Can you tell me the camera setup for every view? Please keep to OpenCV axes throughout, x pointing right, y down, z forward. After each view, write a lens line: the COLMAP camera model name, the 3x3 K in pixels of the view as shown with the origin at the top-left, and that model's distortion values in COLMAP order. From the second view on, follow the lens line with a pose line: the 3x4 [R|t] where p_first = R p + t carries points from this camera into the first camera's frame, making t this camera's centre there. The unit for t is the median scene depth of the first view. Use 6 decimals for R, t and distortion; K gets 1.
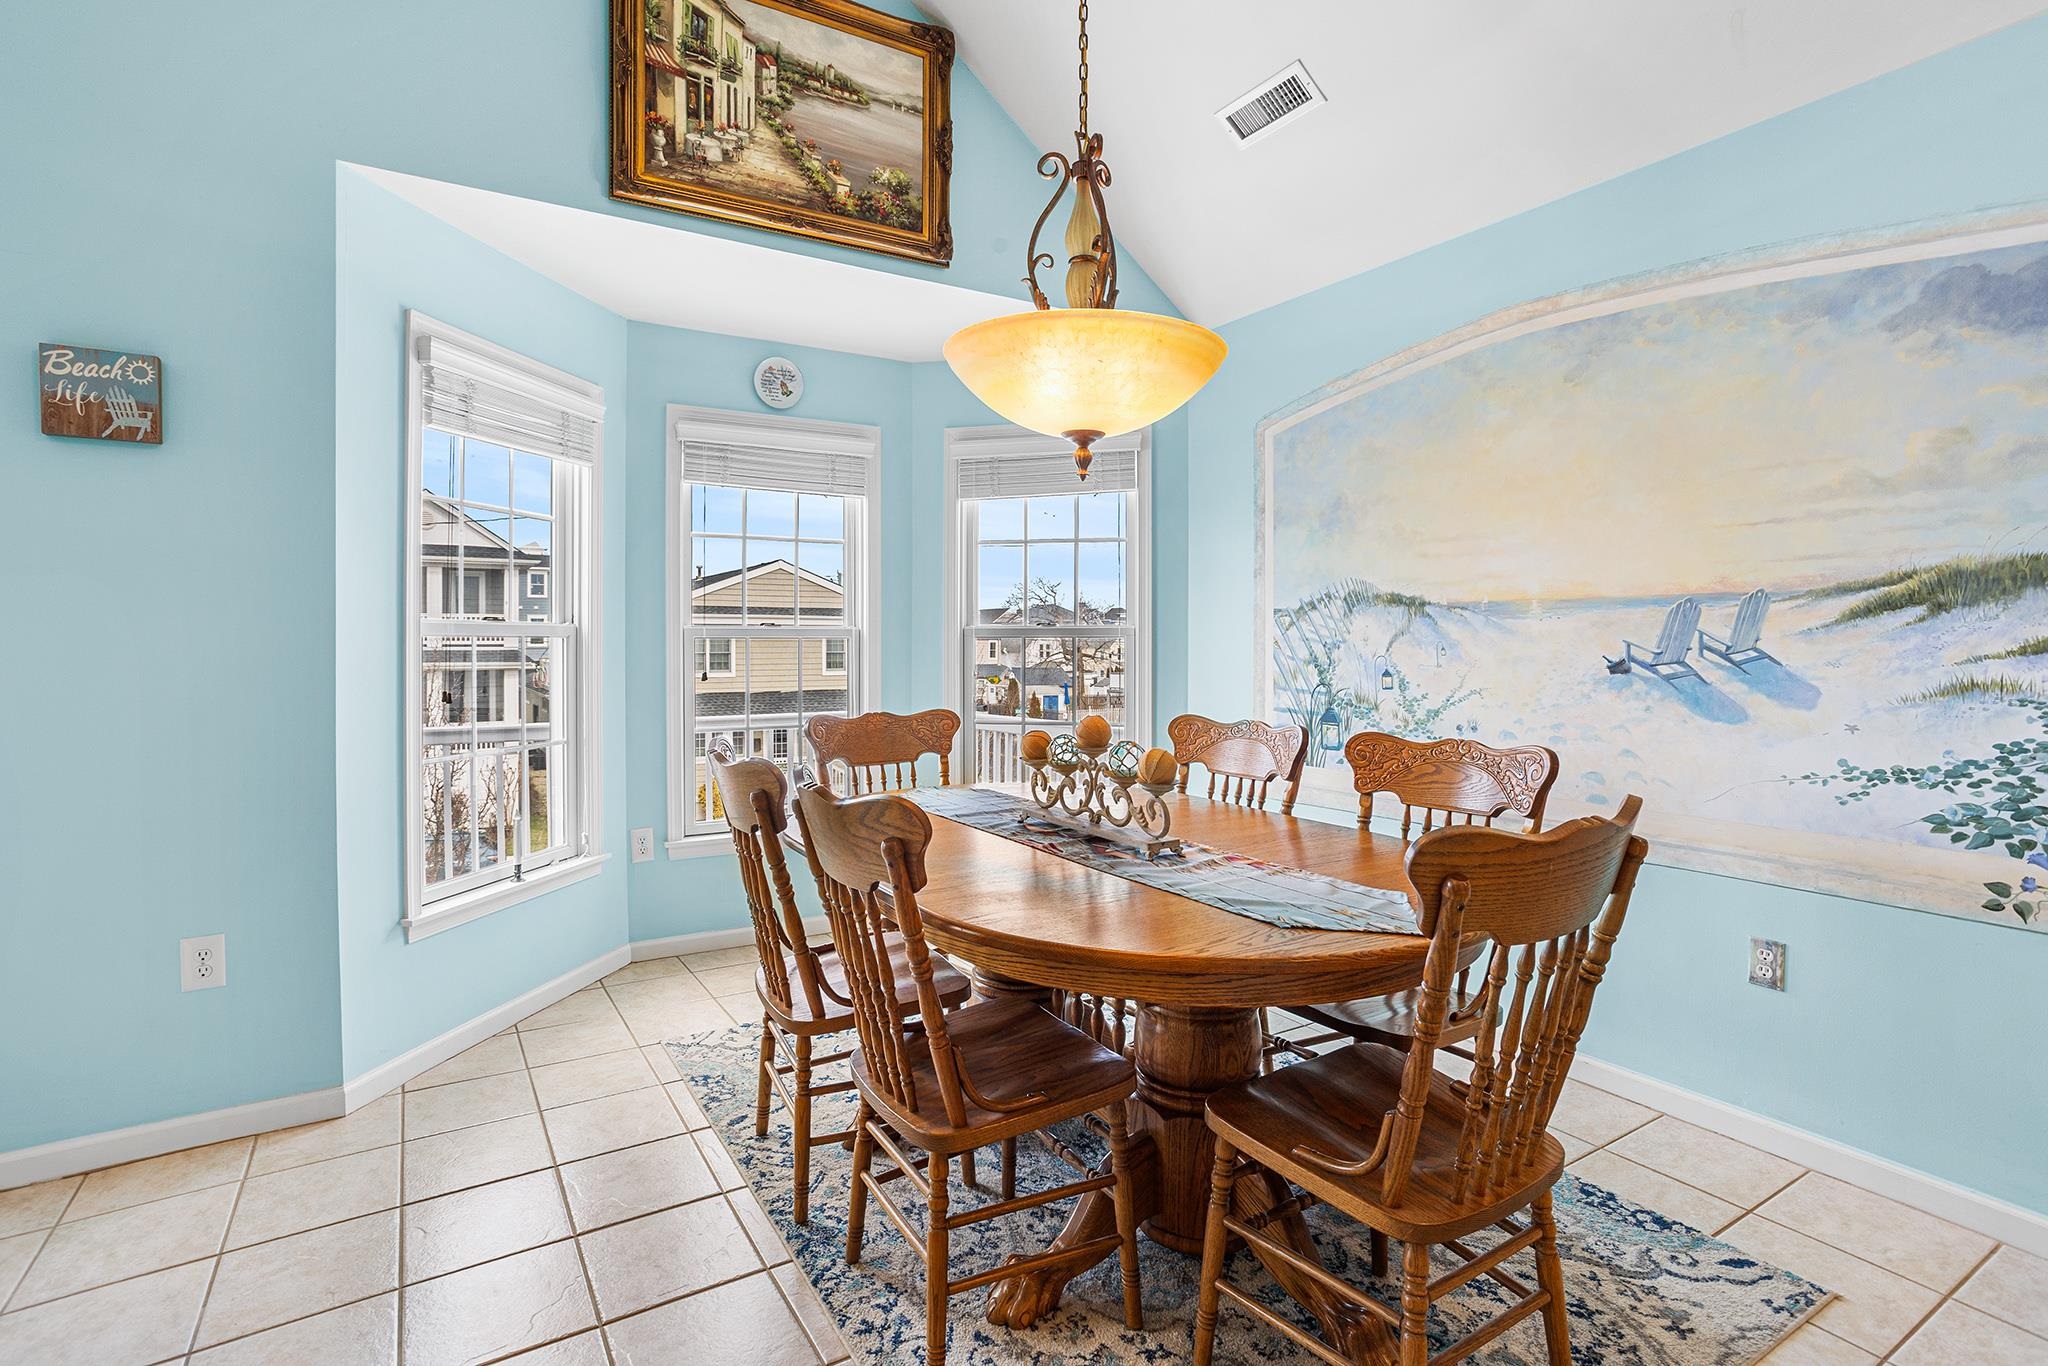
lens RADIAL K [[982.2, 0, 1024.5], [0, 982.2, 665.2], [0, 0, 1]] dist [0.001483, 0.000387]
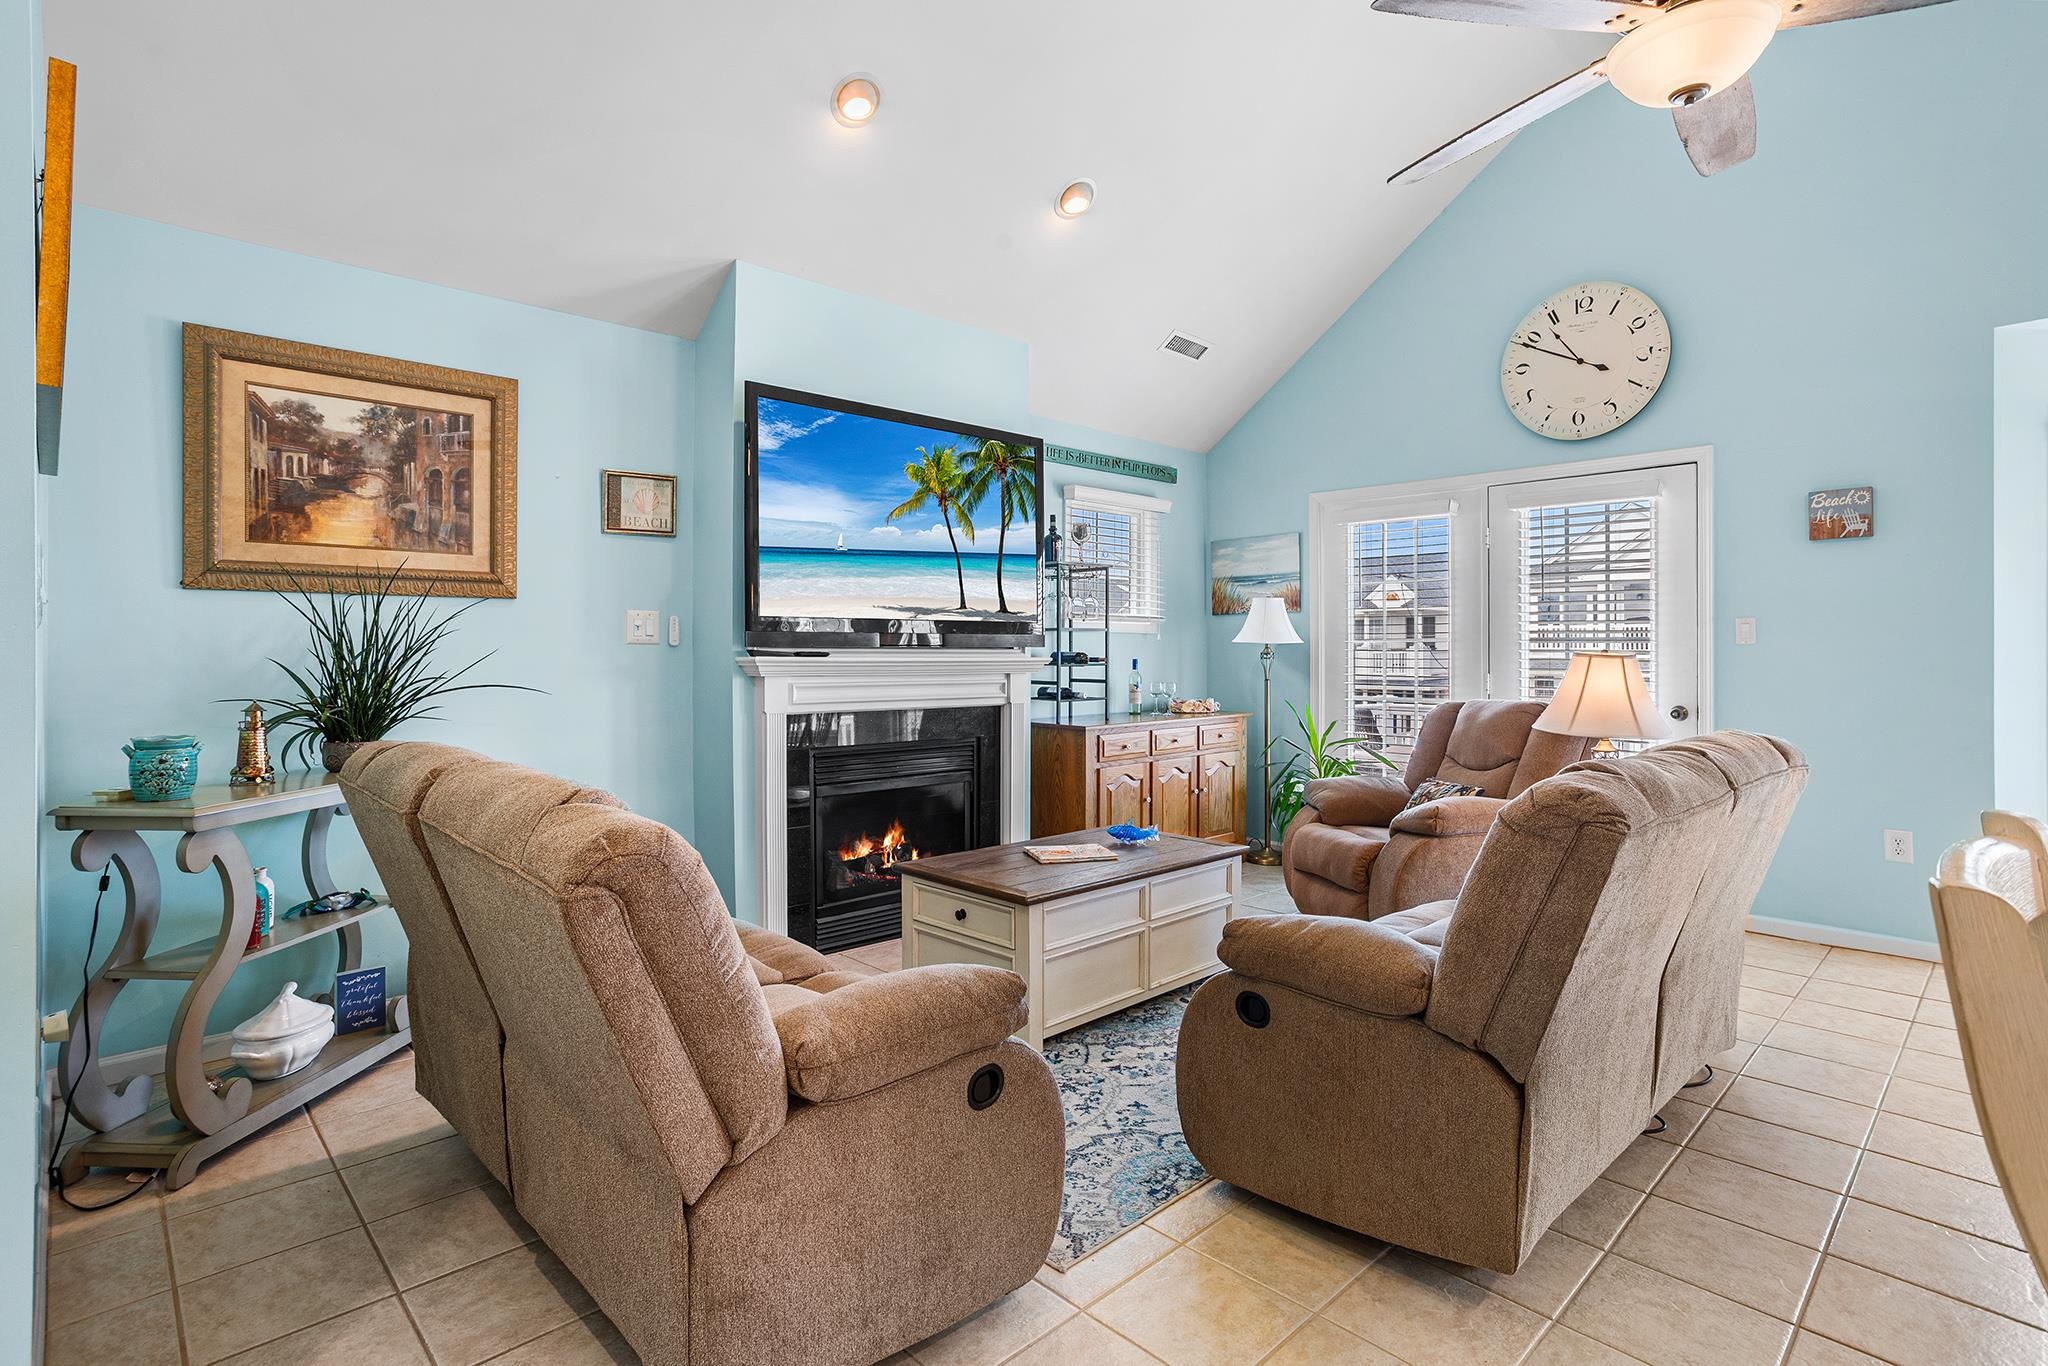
lens RADIAL K [[982.2, 0, 1040.2], [0, 982.2, 648.9], [0, 0, 1]] dist [0.001483, 0.000387]
pose [[0.220318, -0.006027, -0.975410, 0.474646], [-0.010108, 0.999913, -0.008462, -0.000948], [0.975376, 0.011724, 0.220238, -0.796024]]
